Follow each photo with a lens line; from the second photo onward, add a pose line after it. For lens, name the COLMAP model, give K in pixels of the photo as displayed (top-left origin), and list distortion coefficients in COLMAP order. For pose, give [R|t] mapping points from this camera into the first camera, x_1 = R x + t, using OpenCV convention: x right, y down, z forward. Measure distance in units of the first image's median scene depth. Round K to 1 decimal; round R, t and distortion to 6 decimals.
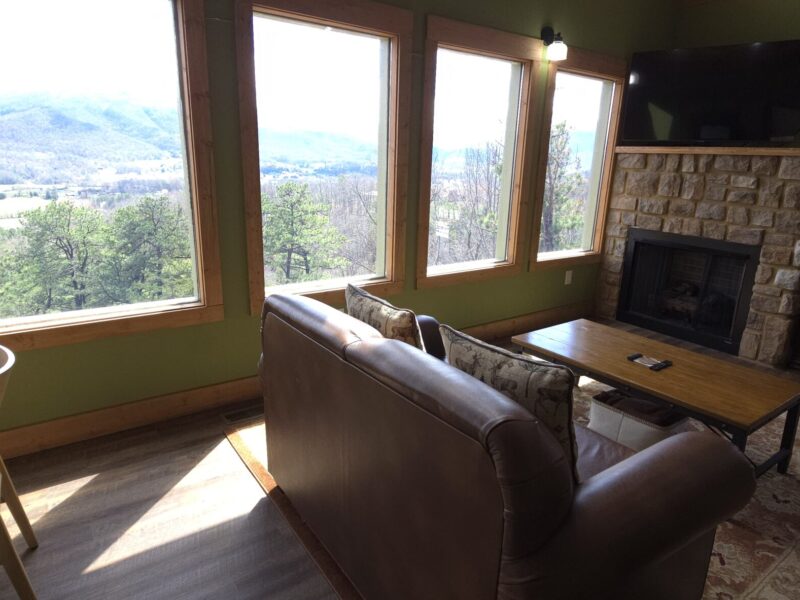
lens RADIAL K [[524.2, 0, 407.7], [0, 524.2, 302.5], [0, 0, 1]] dist [0.000638, 0.000364]
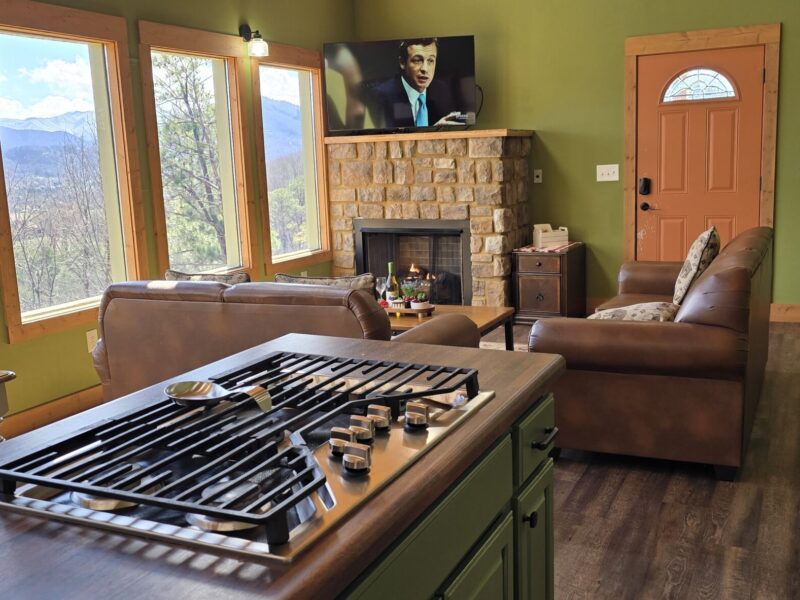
lens RADIAL K [[858.6, 0, 411.7], [0, 858.6, 320.6], [0, 0, 1]] dist [0.043603, 0.000000]
pose [[0.867516, -0.160172, 0.470915, -0.280493], [0.197555, 0.979812, -0.030672, 0.118650], [-0.456496, 0.119640, 0.881645, -0.455351]]
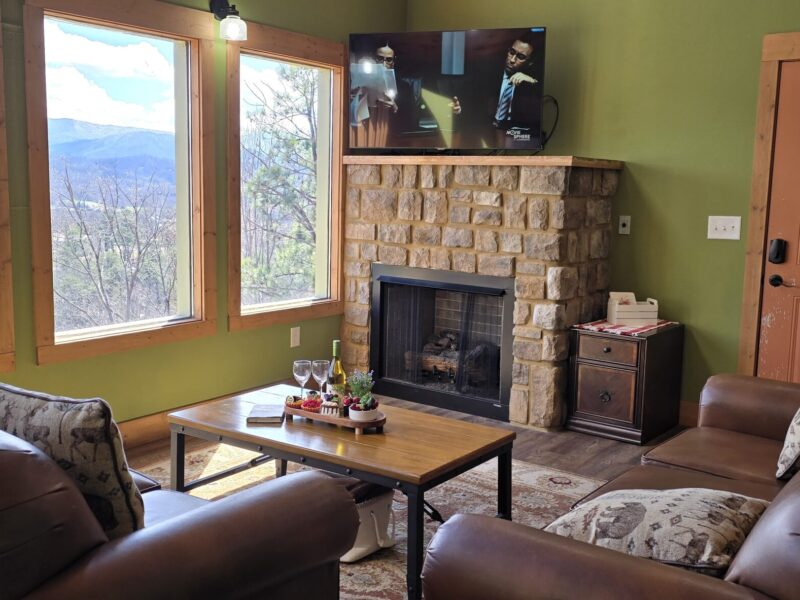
lens RADIAL K [[858.6, 0, 406.8], [0, 858.6, 309.2], [0, 0, 1]] dist [0.043603, 0.000000]
pose [[0.949995, -0.056531, 0.307105, 0.108118], [0.091950, 0.990515, -0.102106, 0.051315], [-0.298420, 0.125238, 0.946182, -0.154043]]
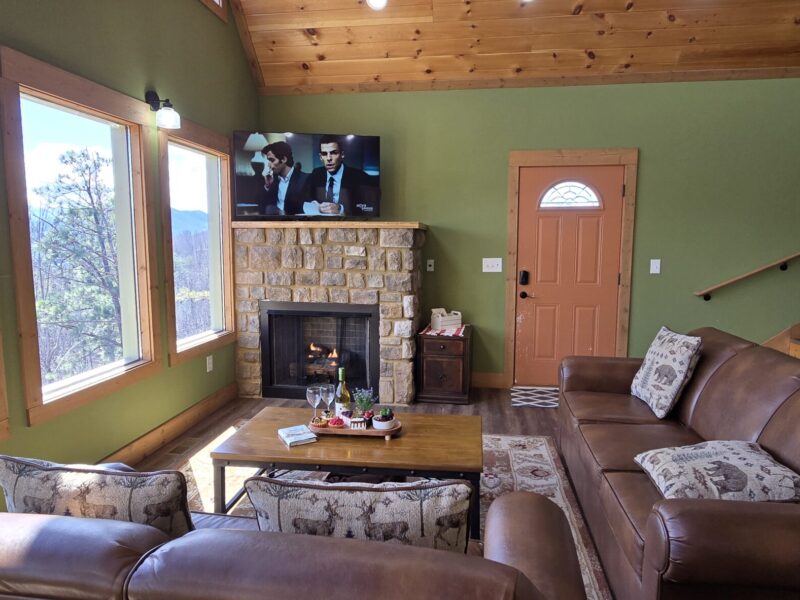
lens RADIAL K [[524.2, 0, 404.1], [0, 524.2, 305.8], [0, 0, 1]] dist [0.000638, 0.000364]
pose [[0.696835, -0.118605, 0.707357, -0.093448], [0.210863, 0.976525, -0.043989, -0.038289], [-0.685535, 0.179808, 0.705487, 0.134375]]
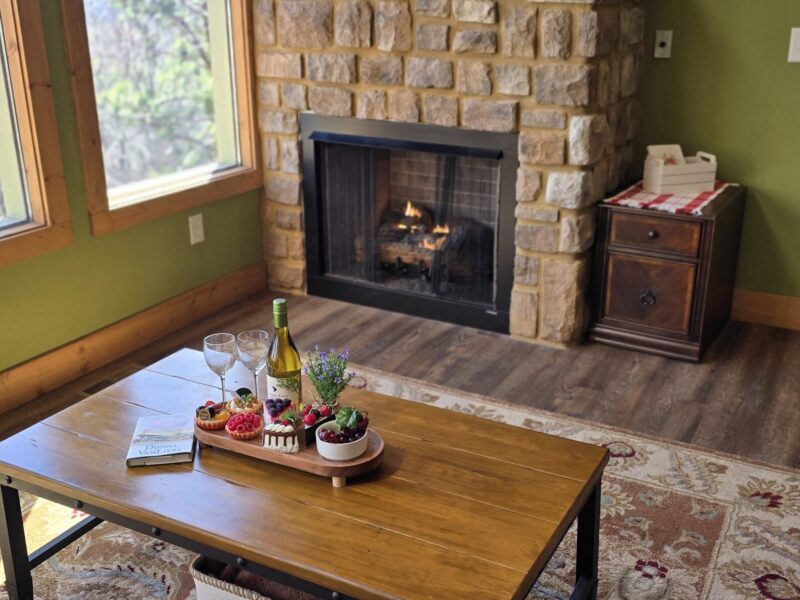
lens RADIAL K [[858.6, 0, 409.8], [0, 858.6, 308.3], [0, 0, 1]] dist [0.043603, 0.000000]
pose [[0.904643, -0.181841, 0.385427, 0.181866], [0.144693, 0.981731, 0.123561, -0.050652], [-0.400855, -0.056010, 0.914428, 0.205232]]
